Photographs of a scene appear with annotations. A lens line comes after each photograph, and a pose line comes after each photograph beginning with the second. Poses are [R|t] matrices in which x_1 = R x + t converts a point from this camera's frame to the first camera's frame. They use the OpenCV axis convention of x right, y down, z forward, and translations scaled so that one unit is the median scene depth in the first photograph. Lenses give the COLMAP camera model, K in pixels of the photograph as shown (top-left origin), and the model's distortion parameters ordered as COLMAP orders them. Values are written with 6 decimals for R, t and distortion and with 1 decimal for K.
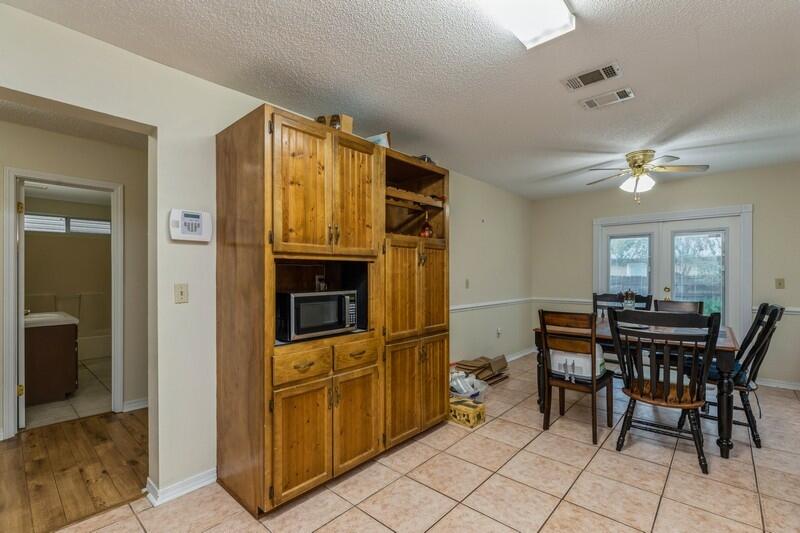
lens RADIAL K [[363.5, 0, 398.6], [0, 363.5, 270.5], [0, 0, 1]] dist [0.007678, -0.001858]
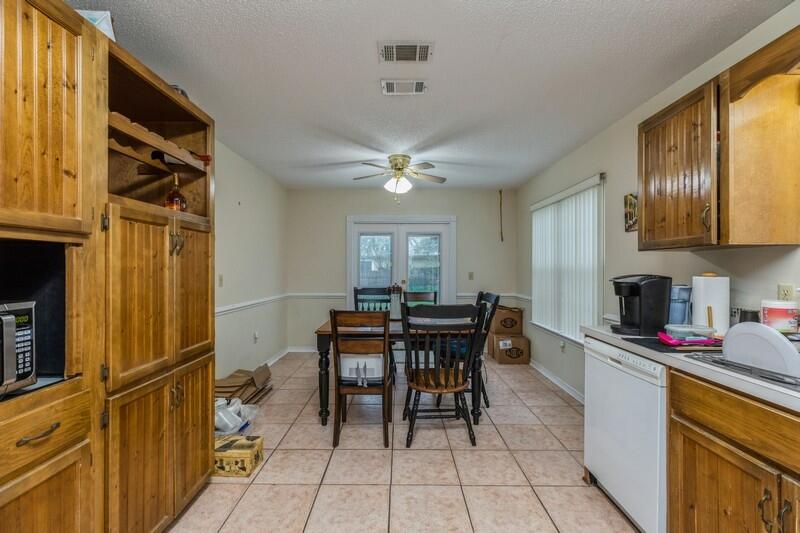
lens RADIAL K [[363.5, 0, 406.1], [0, 363.5, 266.7], [0, 0, 1]] dist [0.007678, -0.001858]
pose [[0.747653, 0.006014, 0.664062, -0.058019], [-0.009505, 0.999953, 0.001645, 0.002613], [-0.664021, -0.007542, 0.747676, 0.257373]]
